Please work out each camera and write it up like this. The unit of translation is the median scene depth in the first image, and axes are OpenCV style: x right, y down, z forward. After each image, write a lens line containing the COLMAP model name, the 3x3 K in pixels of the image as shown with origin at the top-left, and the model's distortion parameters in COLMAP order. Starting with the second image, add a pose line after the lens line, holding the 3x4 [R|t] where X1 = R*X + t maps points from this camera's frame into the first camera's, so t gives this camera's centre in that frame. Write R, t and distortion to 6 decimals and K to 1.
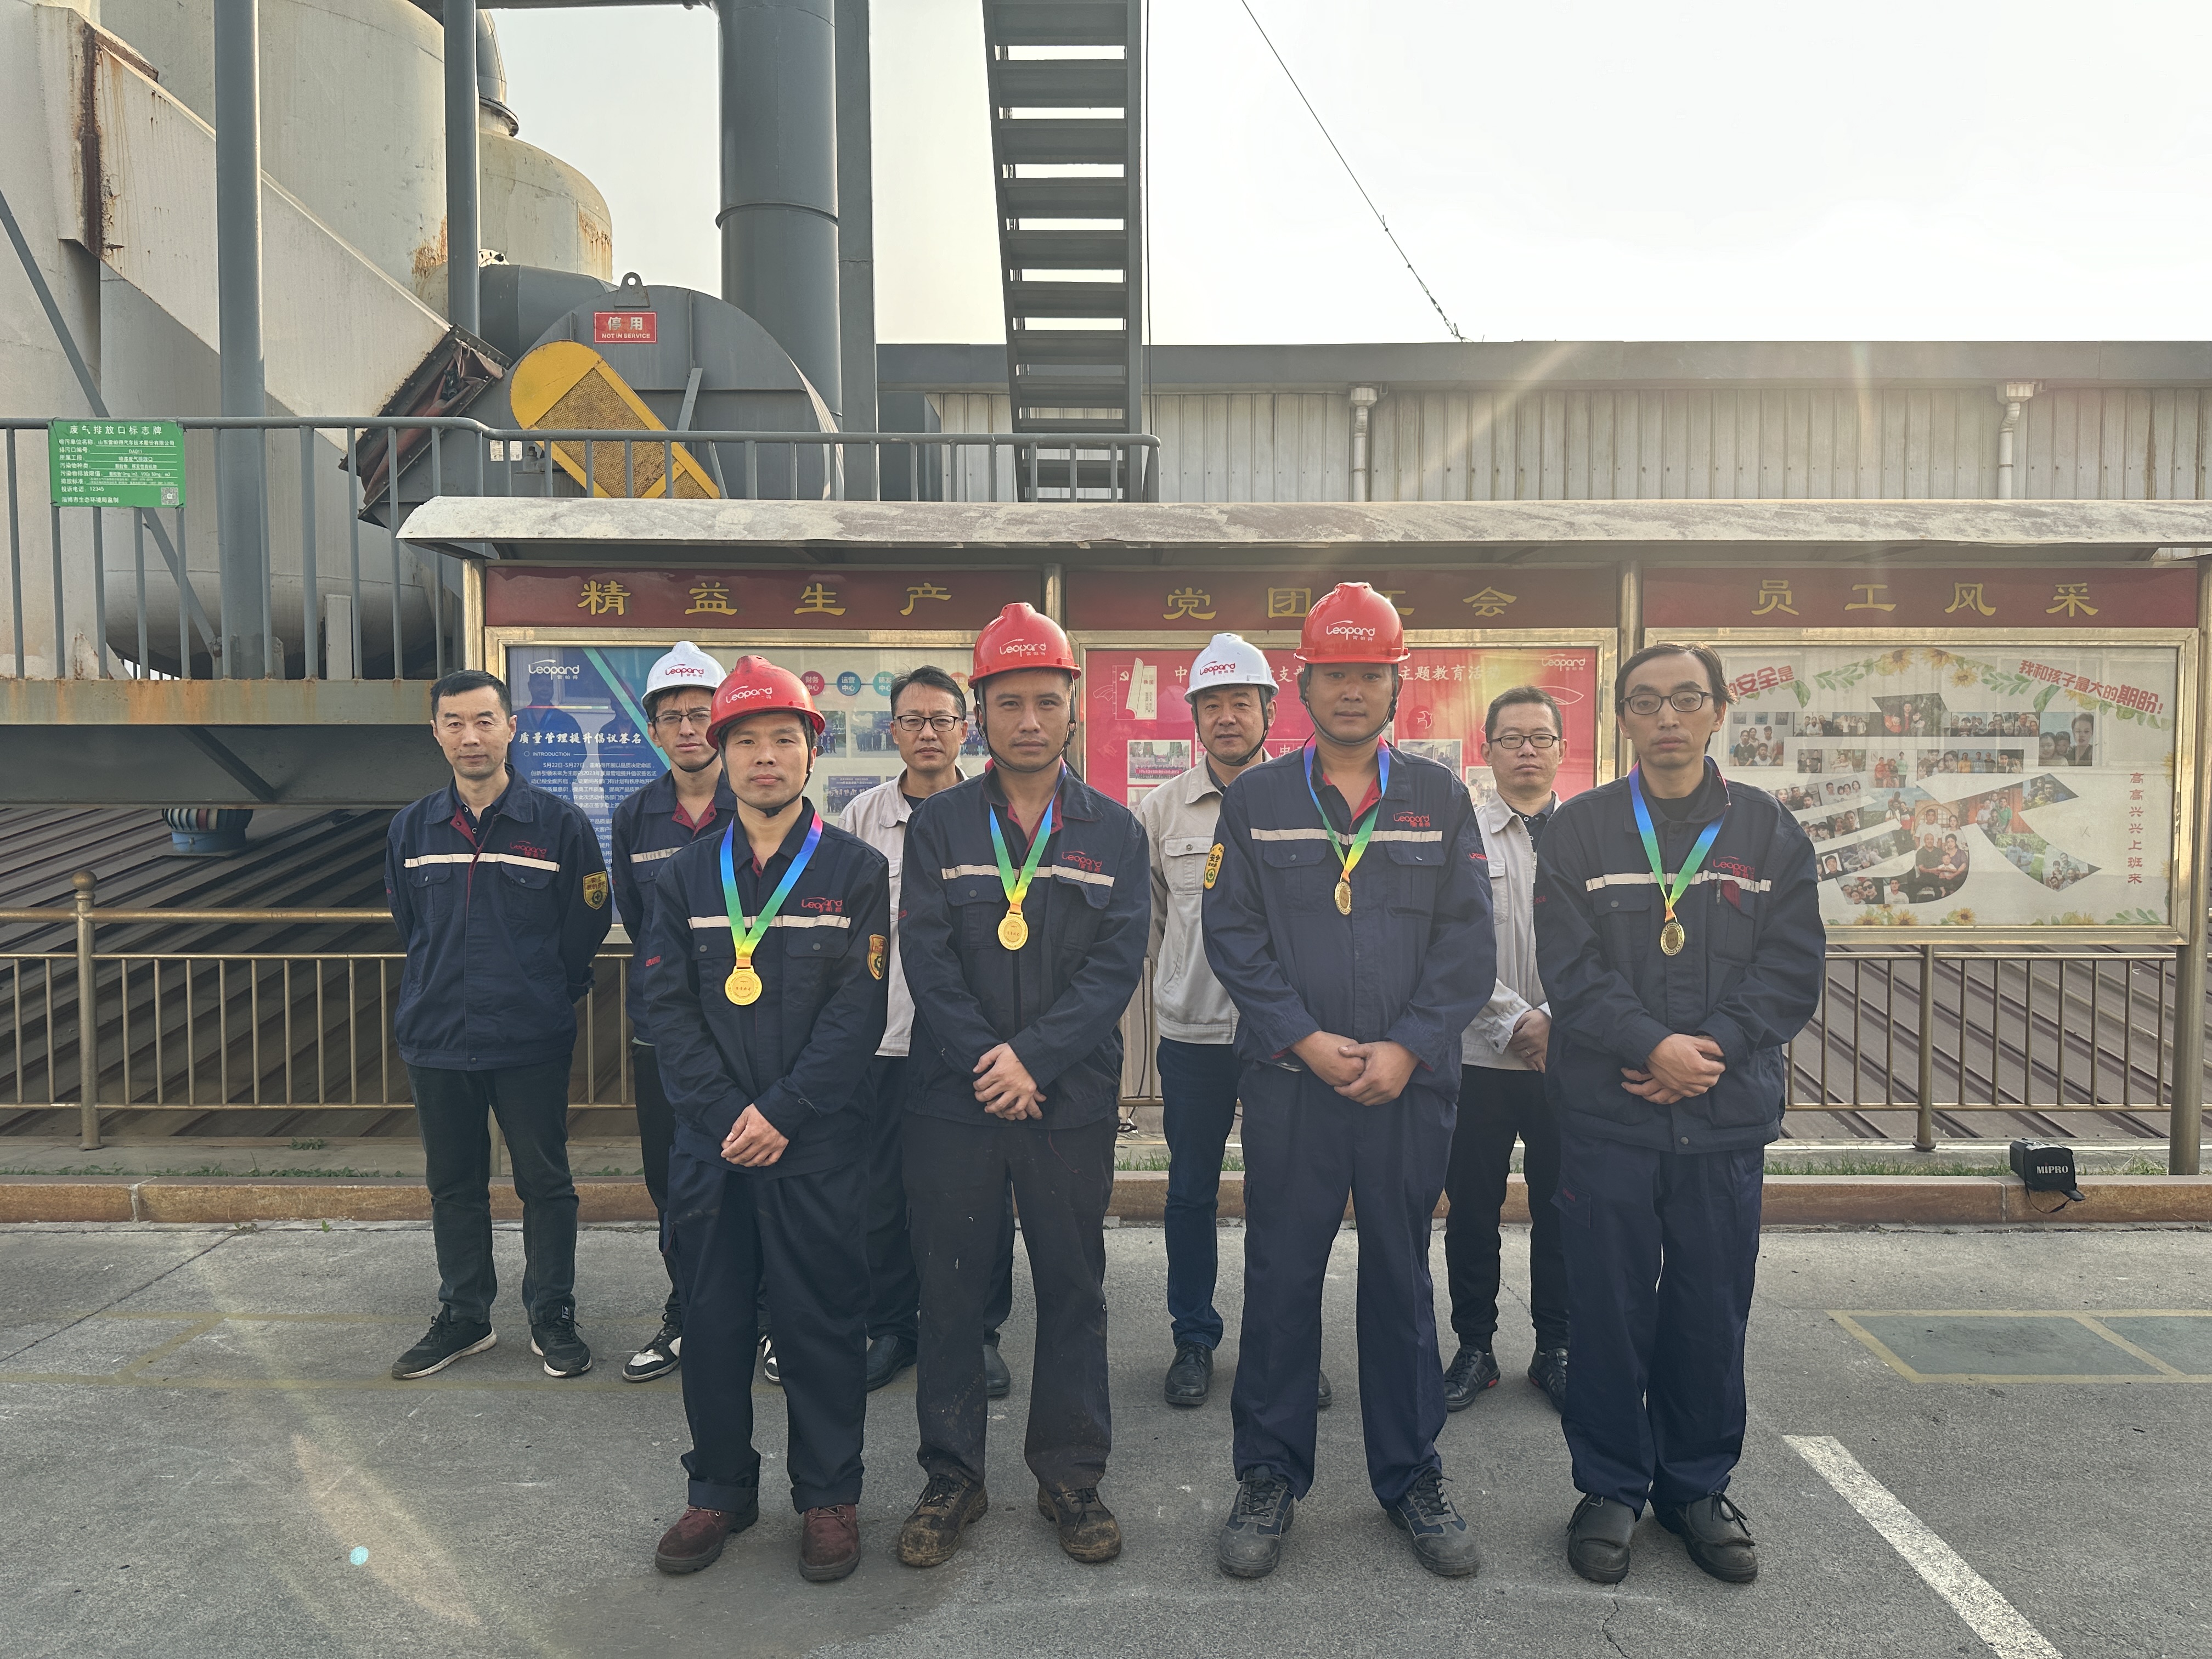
lens RADIAL K [[1564.0, 0, 1110.0], [0, 1564.0, 819.0], [0, 0, 1]] dist [0.022233, -0.025503]
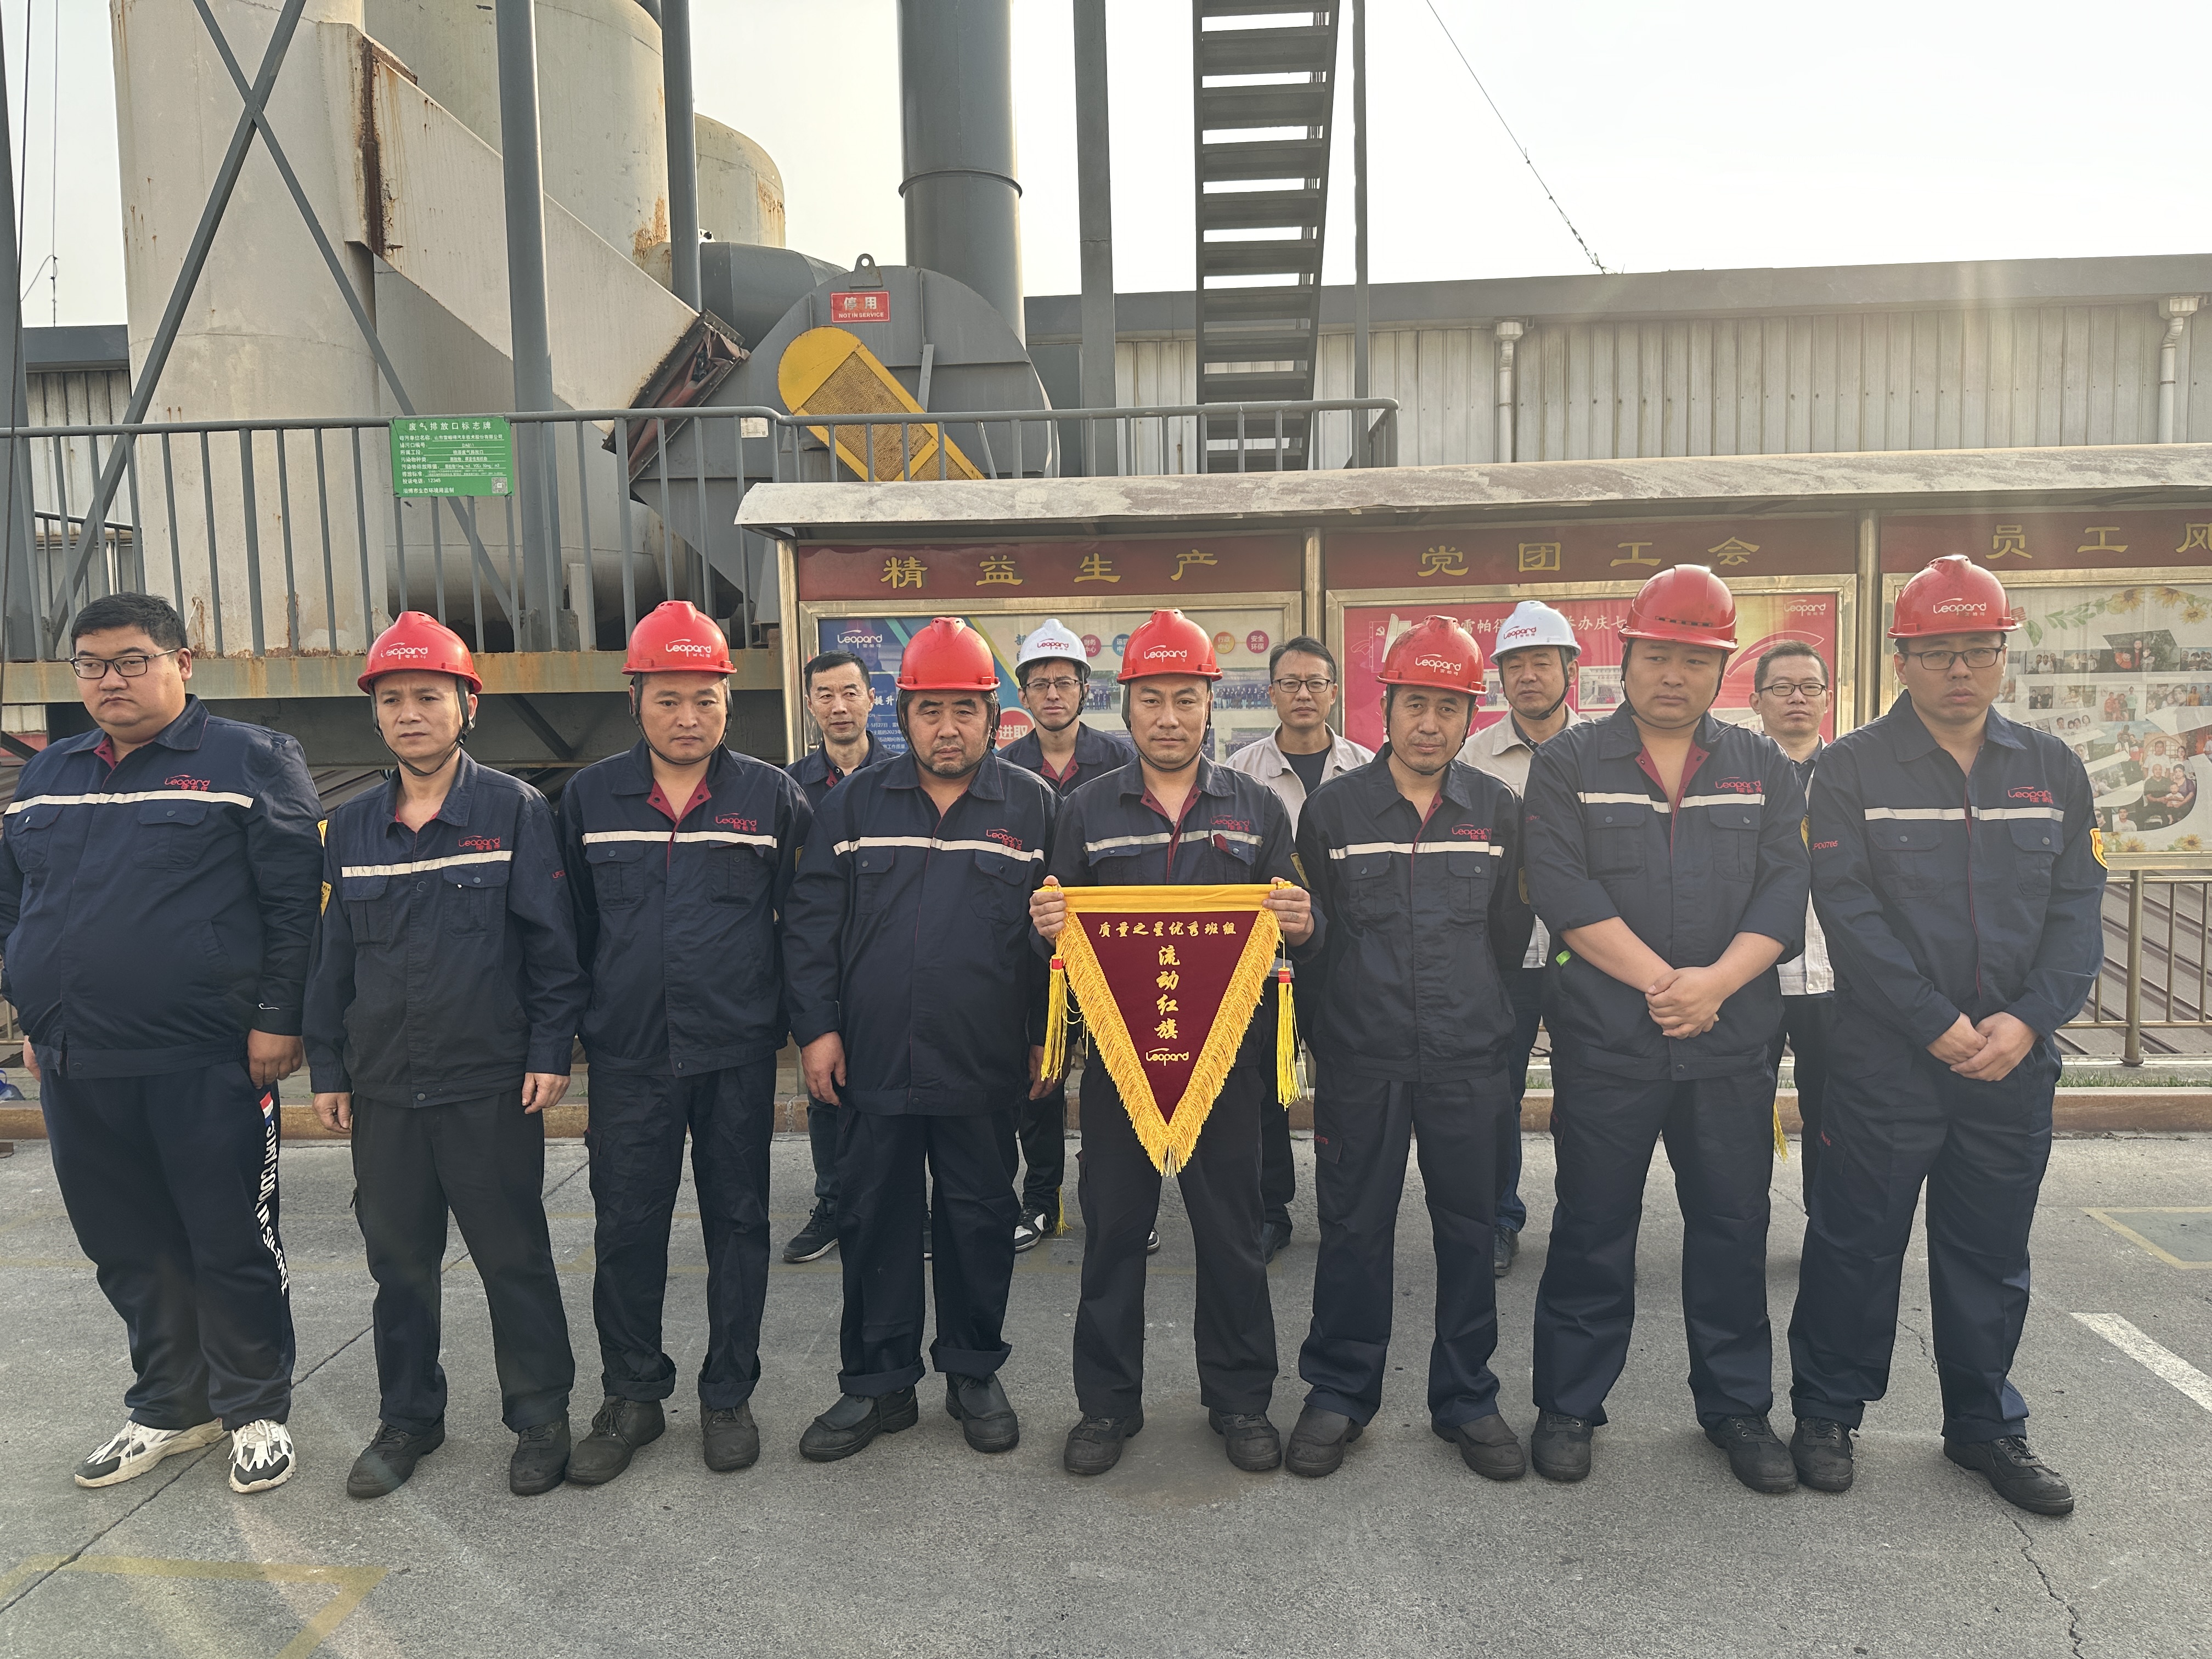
lens RADIAL K [[1566.0, 0, 1107.7], [0, 1566.0, 818.7], [0, 0, 1]] dist [0.020829, -0.022672]
pose [[0.998420, -0.015928, -0.053883, -0.122752], [0.018156, 0.998990, 0.041111, -0.010341], [0.053173, -0.042024, 0.997701, -0.087954]]
